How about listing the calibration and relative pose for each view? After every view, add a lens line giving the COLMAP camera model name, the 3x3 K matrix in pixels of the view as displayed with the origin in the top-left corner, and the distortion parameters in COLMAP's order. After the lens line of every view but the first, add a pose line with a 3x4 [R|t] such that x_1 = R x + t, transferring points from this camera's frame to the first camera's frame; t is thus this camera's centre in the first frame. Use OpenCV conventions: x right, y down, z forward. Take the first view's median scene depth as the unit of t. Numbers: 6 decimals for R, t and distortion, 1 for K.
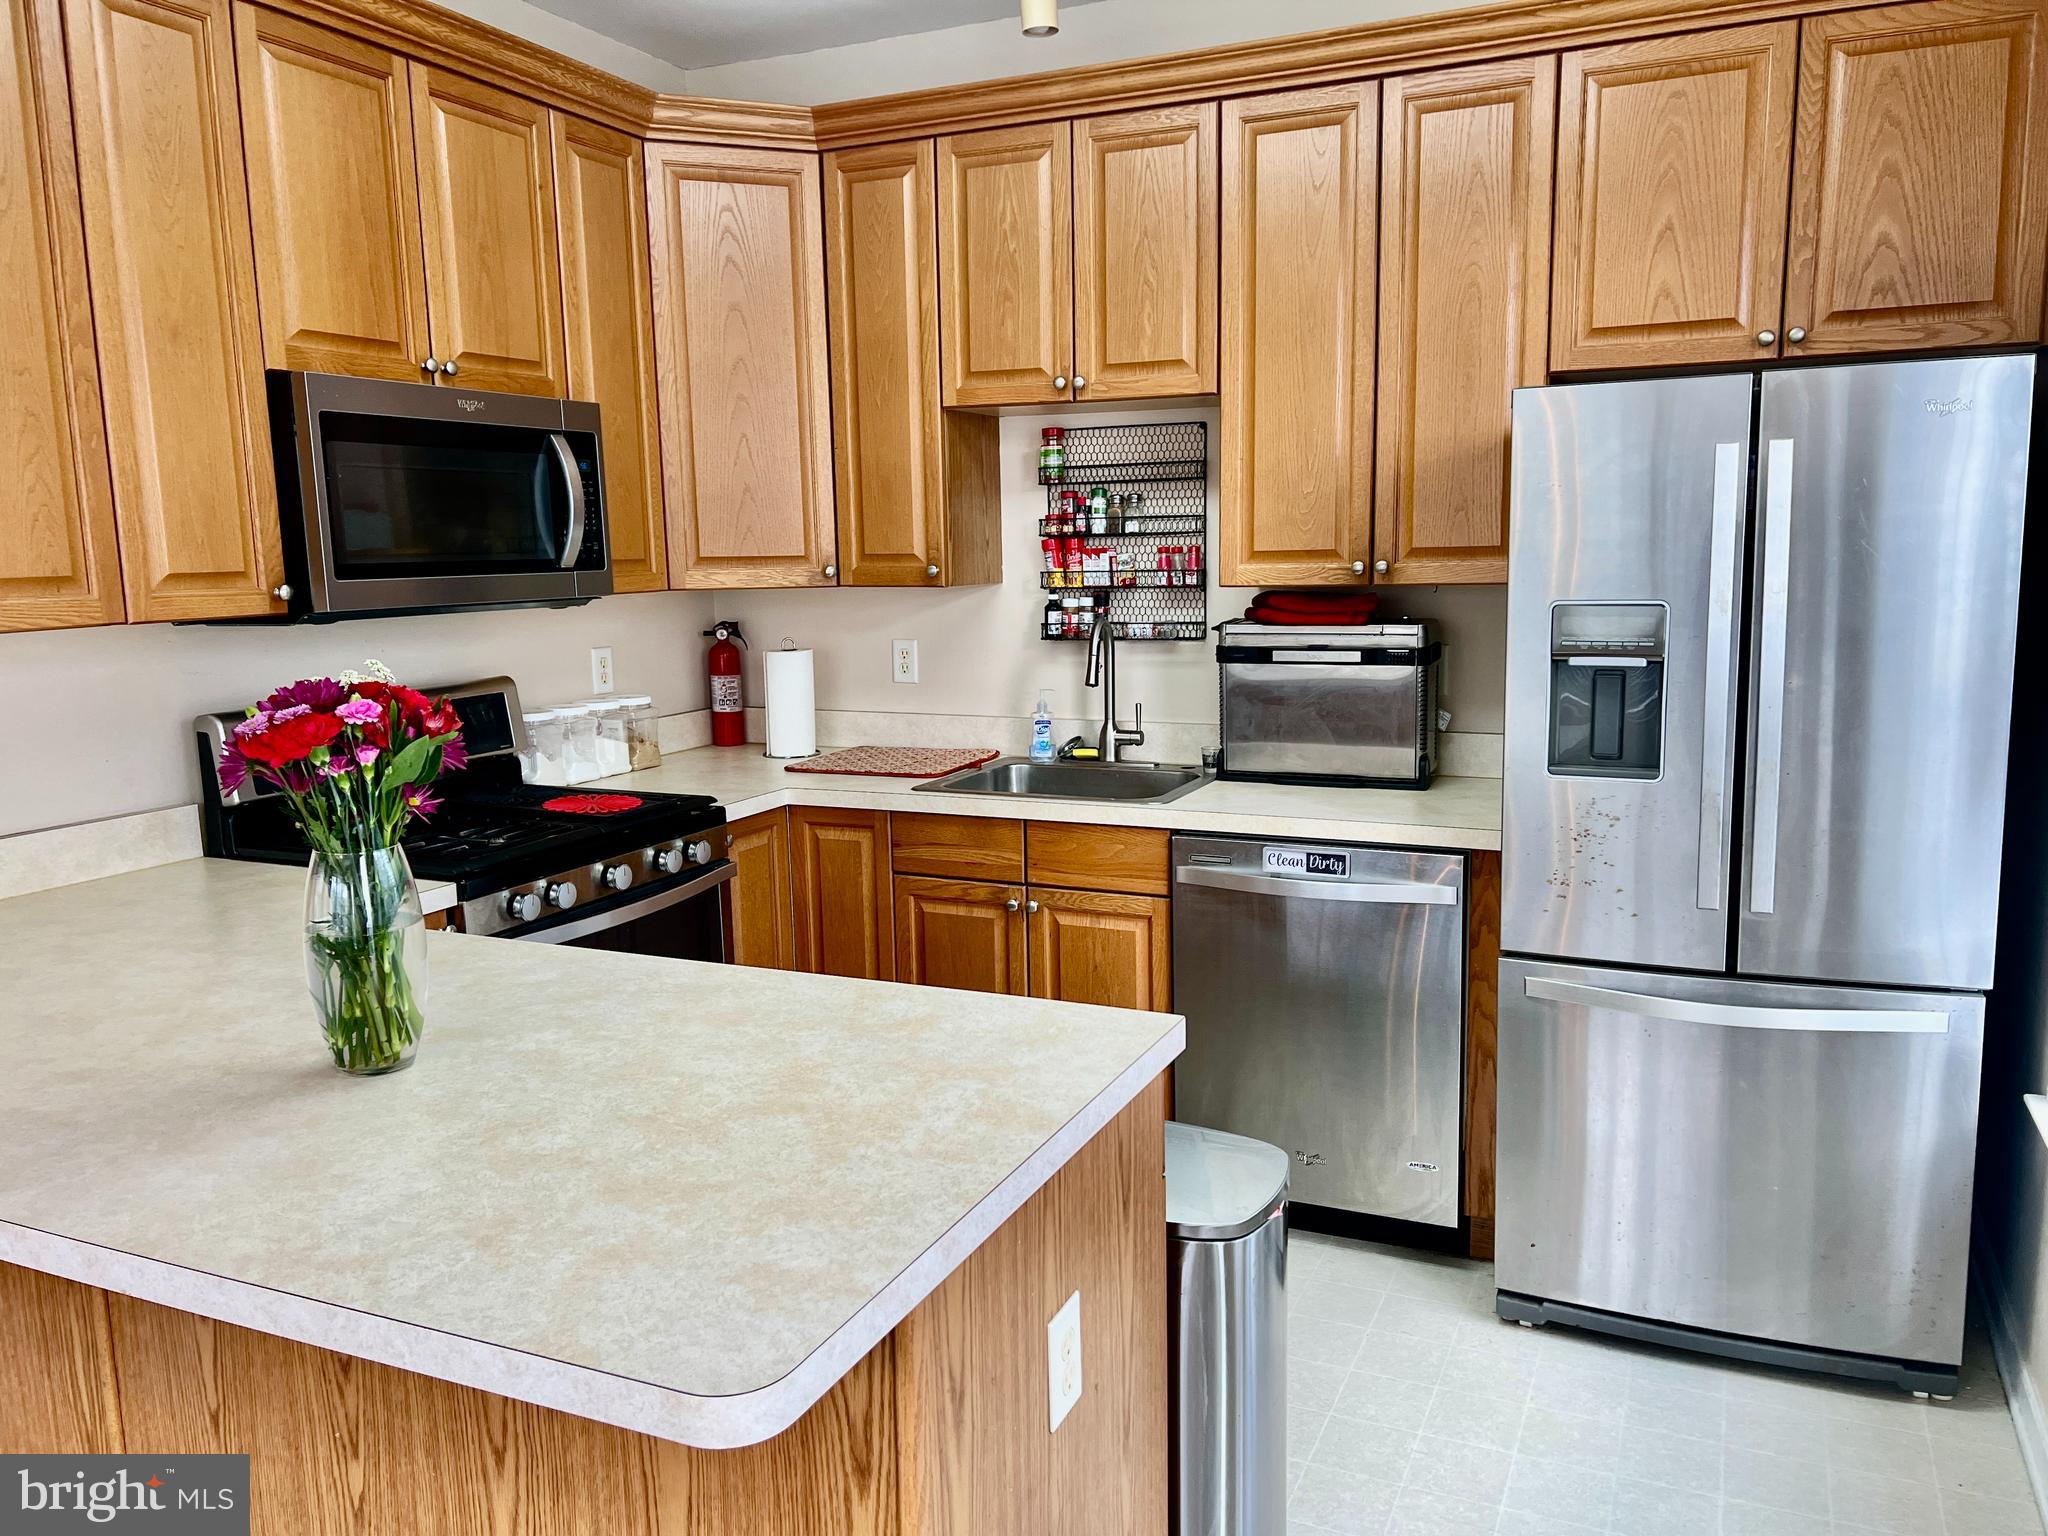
lens RADIAL K [[1528.1, 0, 1026.6], [0, 1528.1, 783.4], [0, 0, 1]] dist [0.029484, -0.009512]
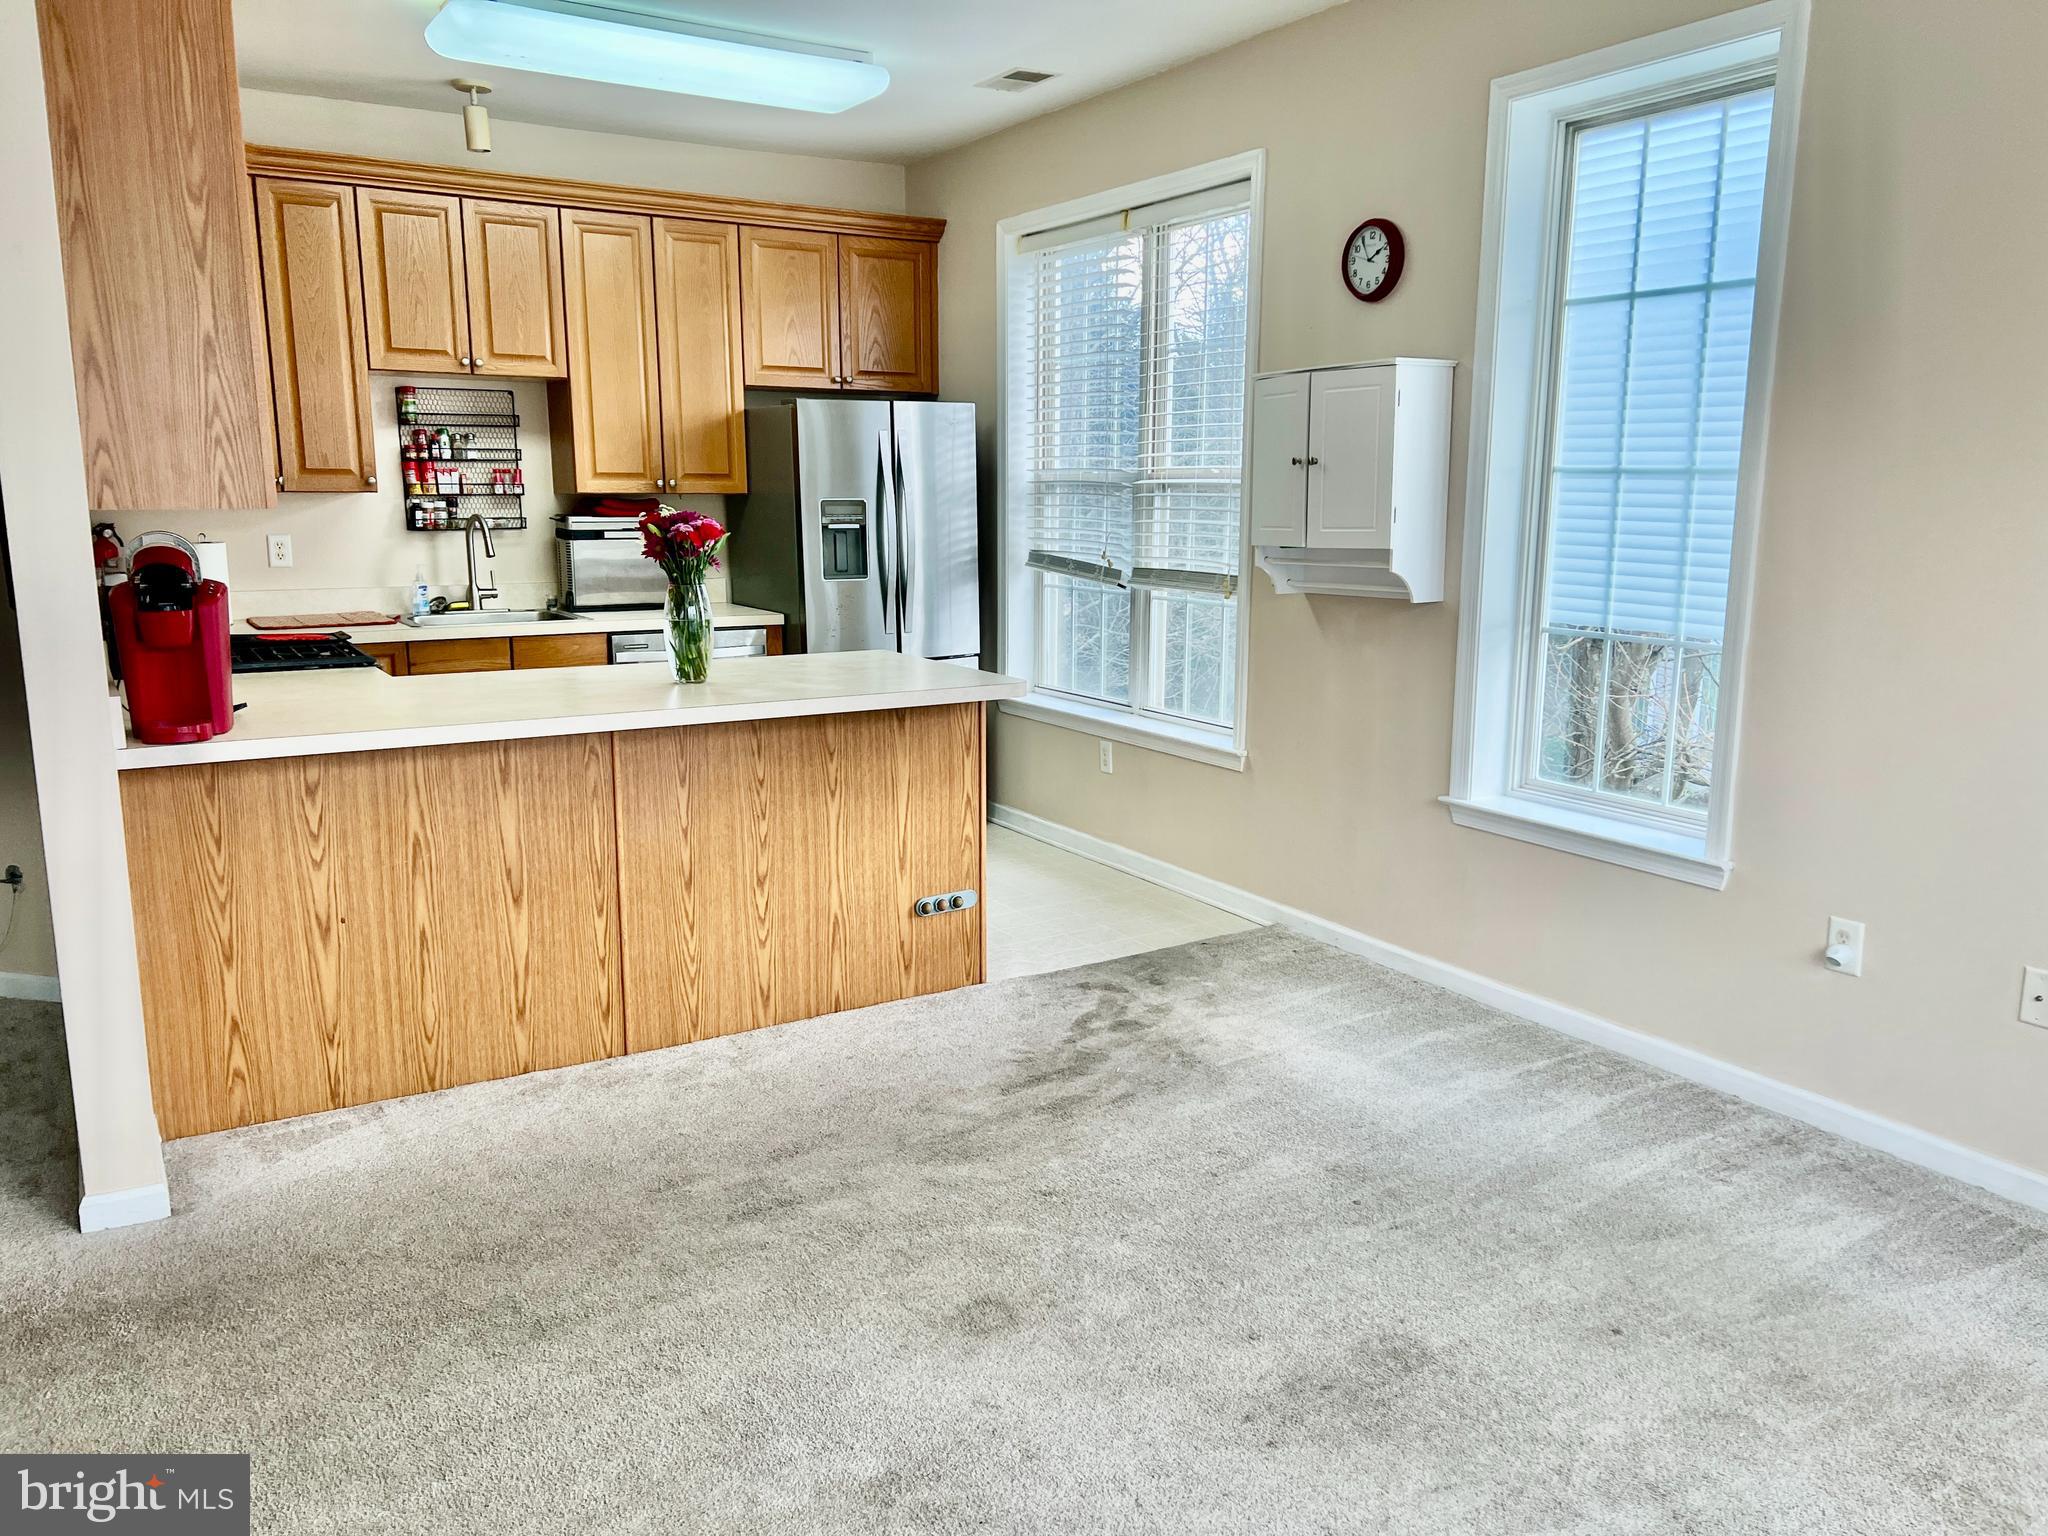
lens RADIAL K [[1528.1, 0, 1031.0], [0, 1528.1, 760.9], [0, 0, 1]] dist [0.029484, -0.009512]
pose [[0.572698, -0.132427, 0.808999, -0.894390], [0.112866, 0.990205, 0.082190, 0.072719], [-0.811959, 0.044239, 0.582035, -0.339844]]
